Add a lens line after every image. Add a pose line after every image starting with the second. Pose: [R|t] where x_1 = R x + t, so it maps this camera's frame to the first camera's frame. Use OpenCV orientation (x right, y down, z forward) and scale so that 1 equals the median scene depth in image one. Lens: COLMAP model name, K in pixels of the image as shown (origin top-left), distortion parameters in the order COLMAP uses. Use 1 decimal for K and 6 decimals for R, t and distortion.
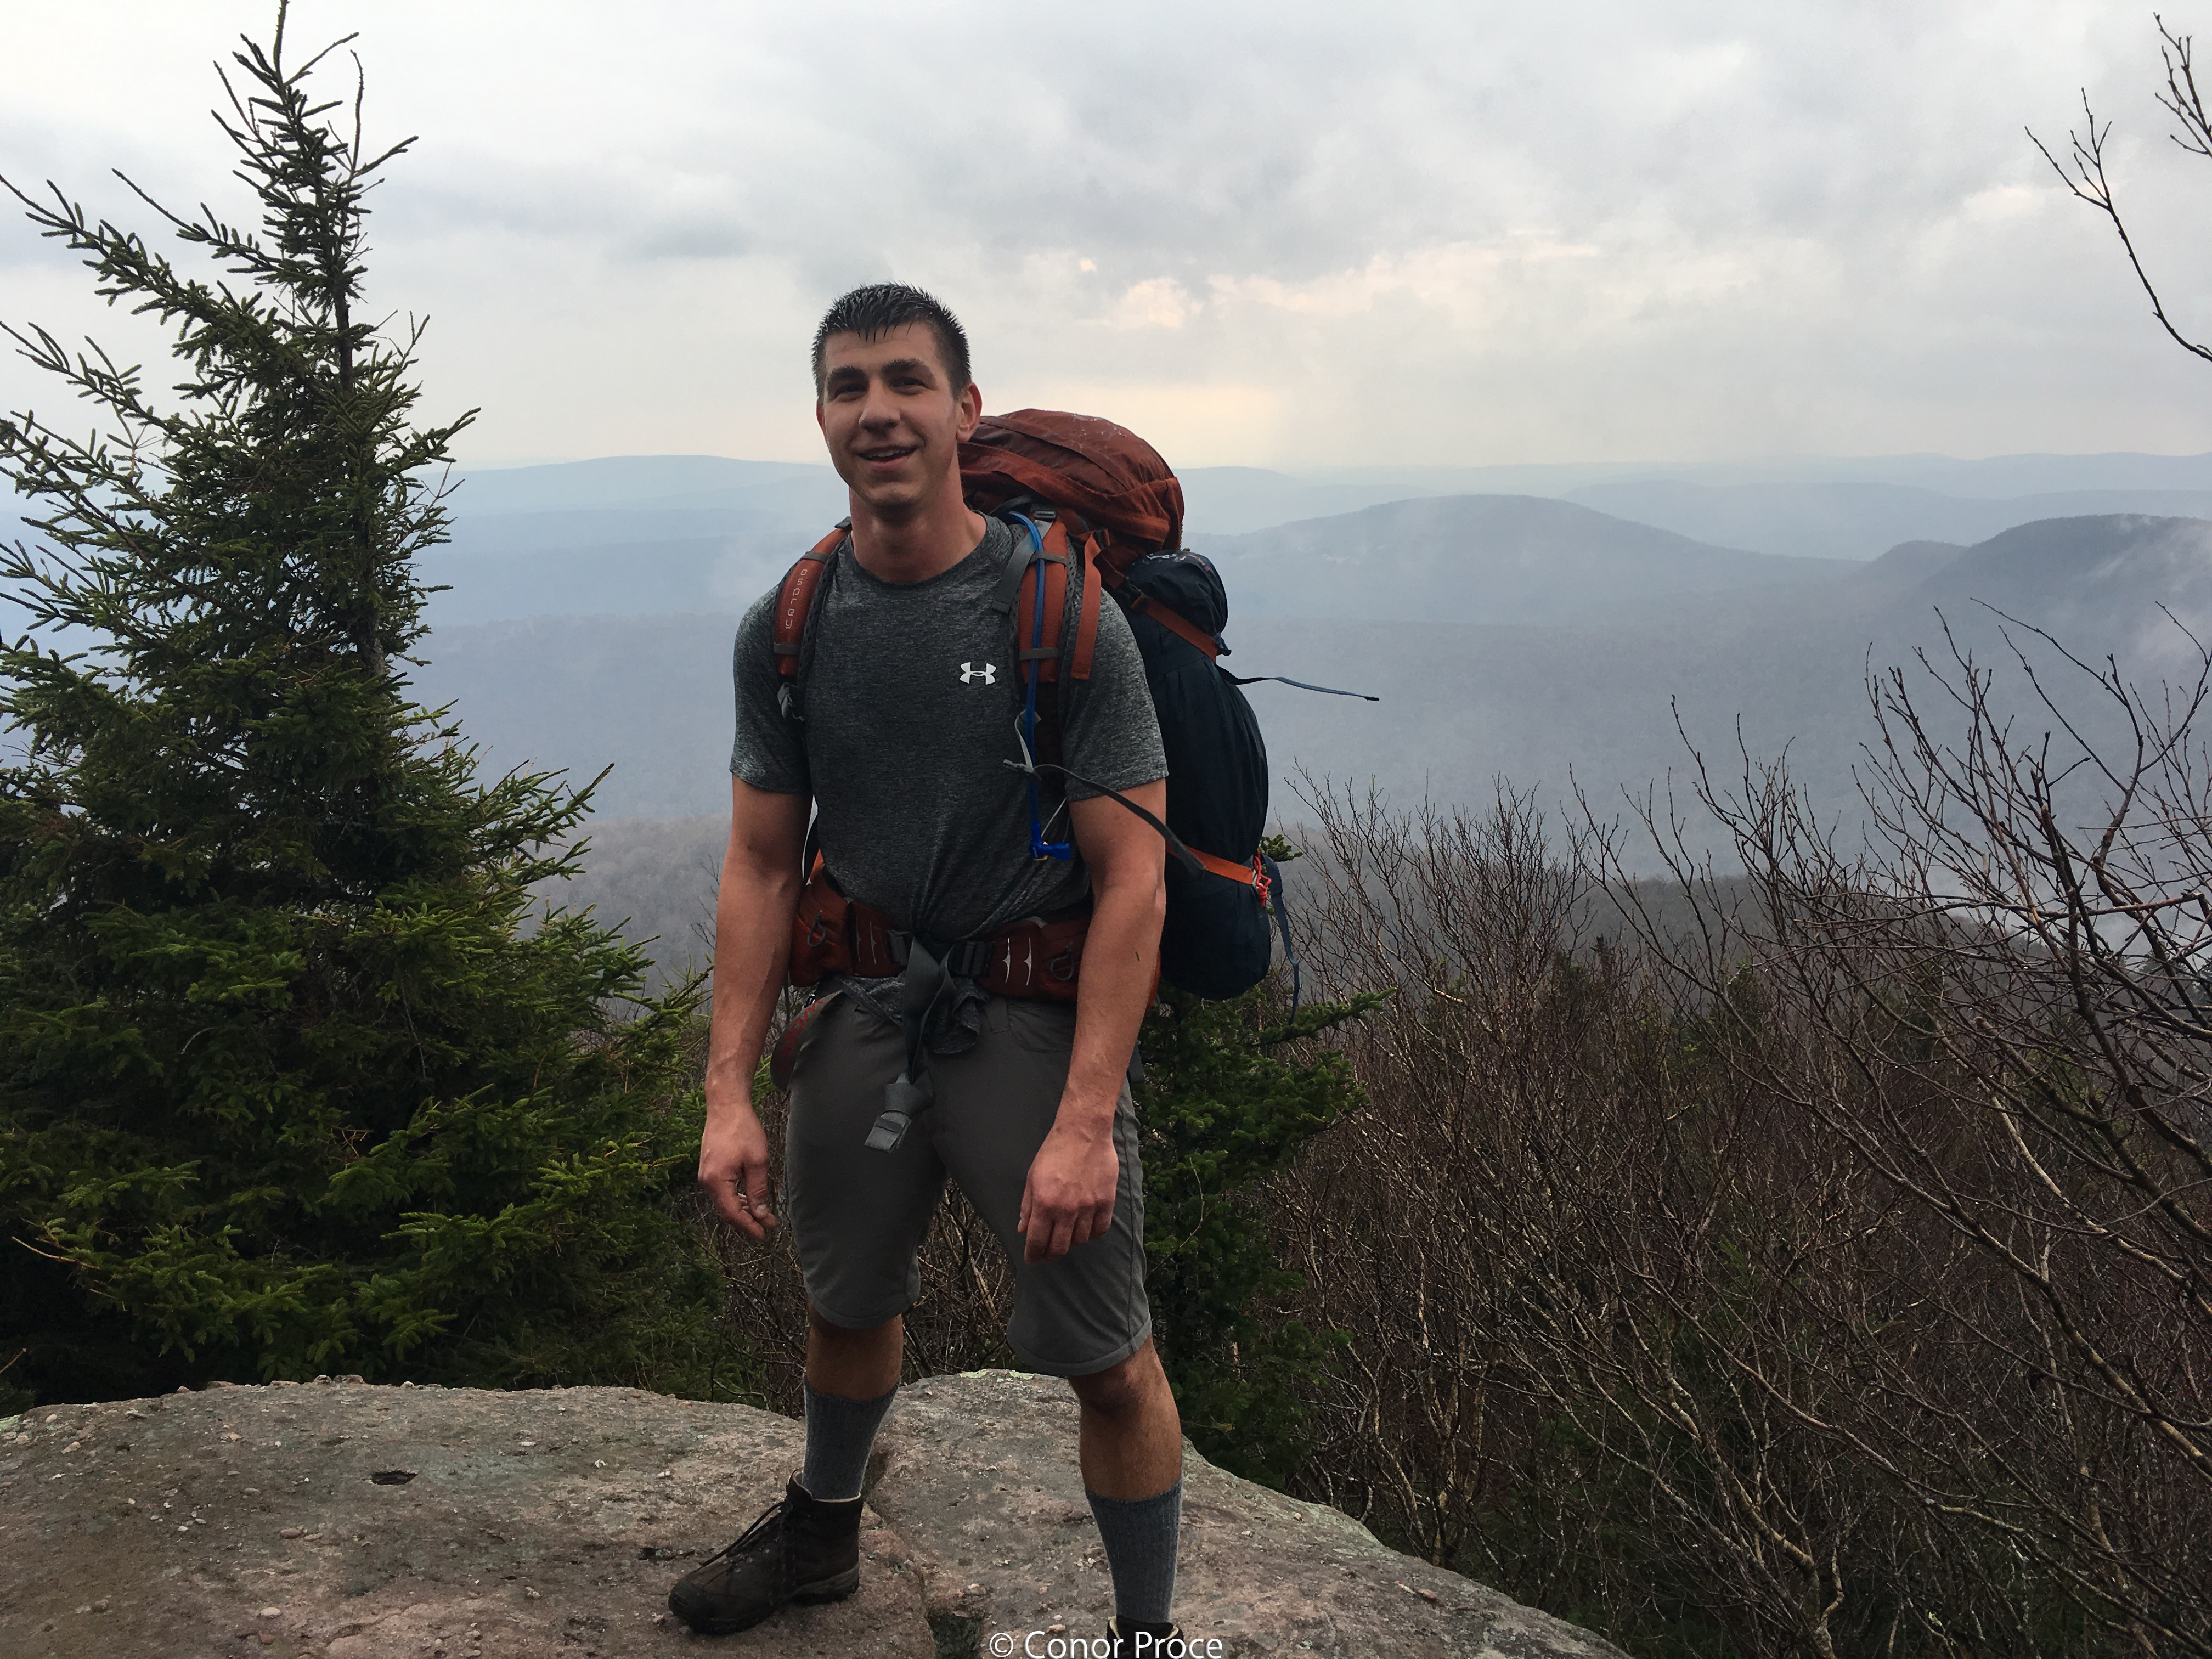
lens RADIAL K [[1858.8, 0, 1106.2], [0, 1858.8, 840.5], [0, 0, 1]] dist [0.069852, -0.083127]
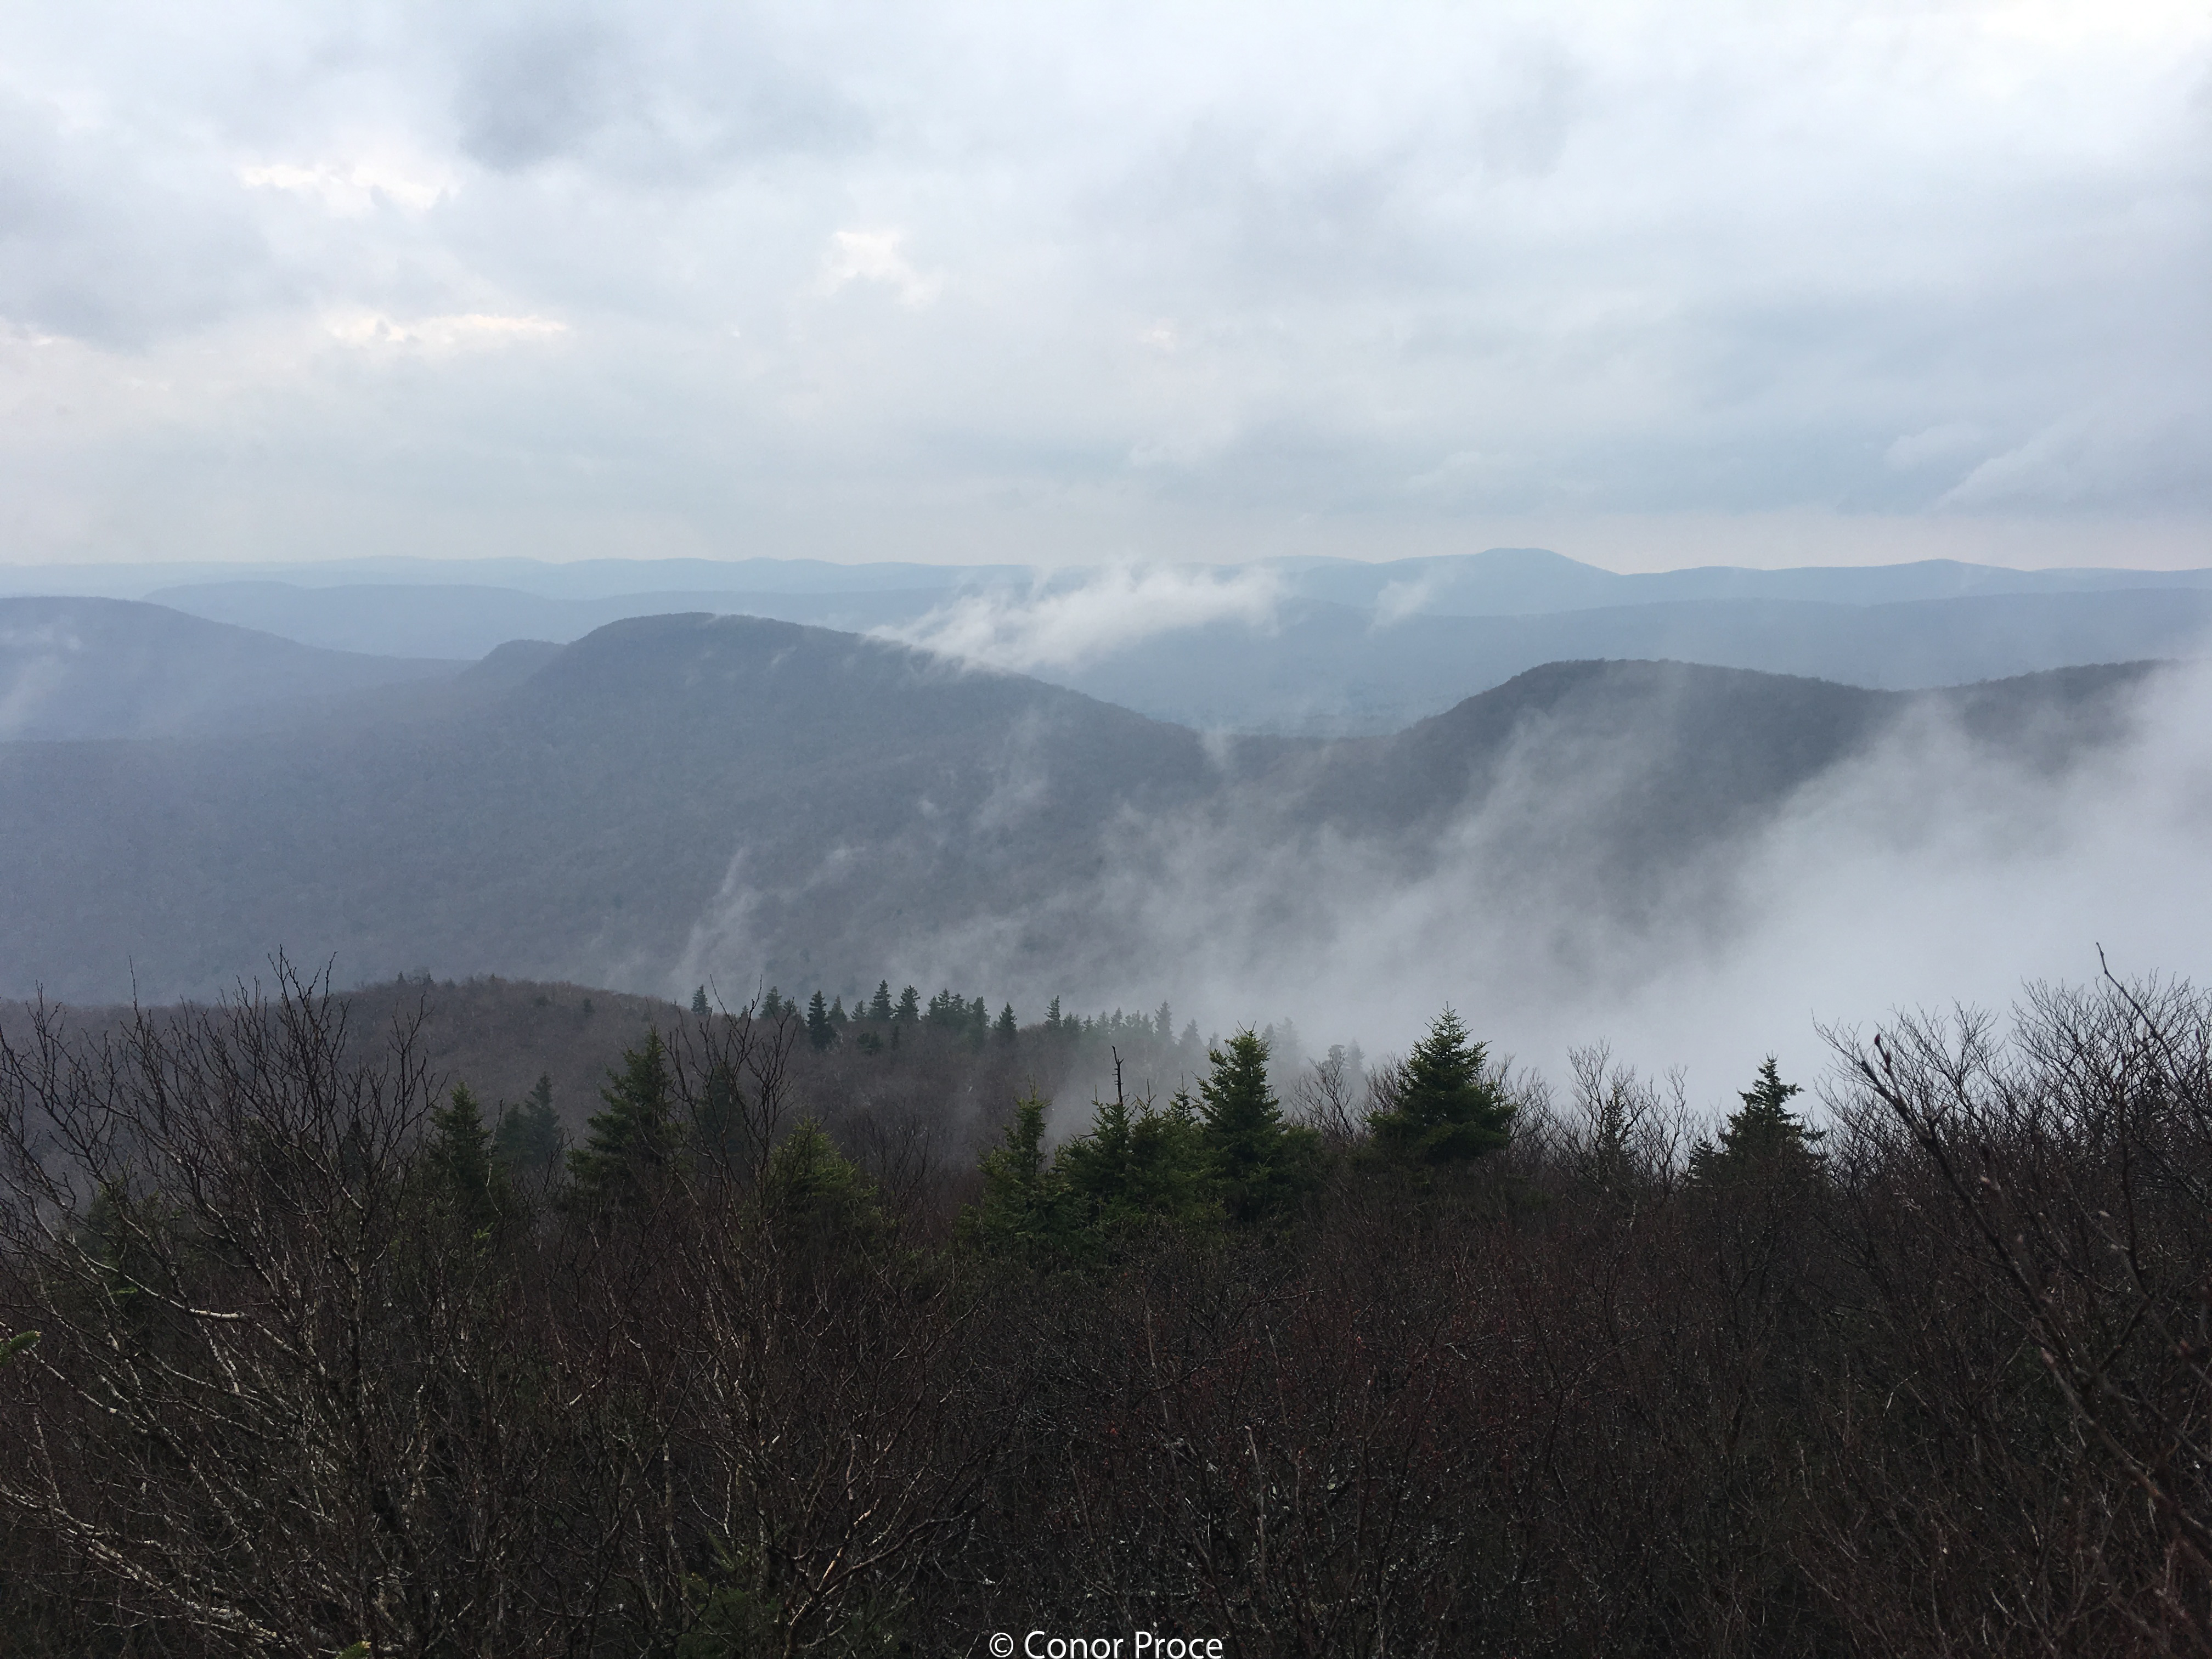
lens RADIAL K [[1858.8, 0, 1106.4], [0, 1858.8, 792.7], [0, 0, 1]] dist [0.069852, -0.083127]
pose [[0.760701, -0.079403, 0.644228, 0.043264], [0.129503, 0.991102, -0.030760, -0.078015], [-0.636053, 0.106829, 0.764215, 0.772589]]
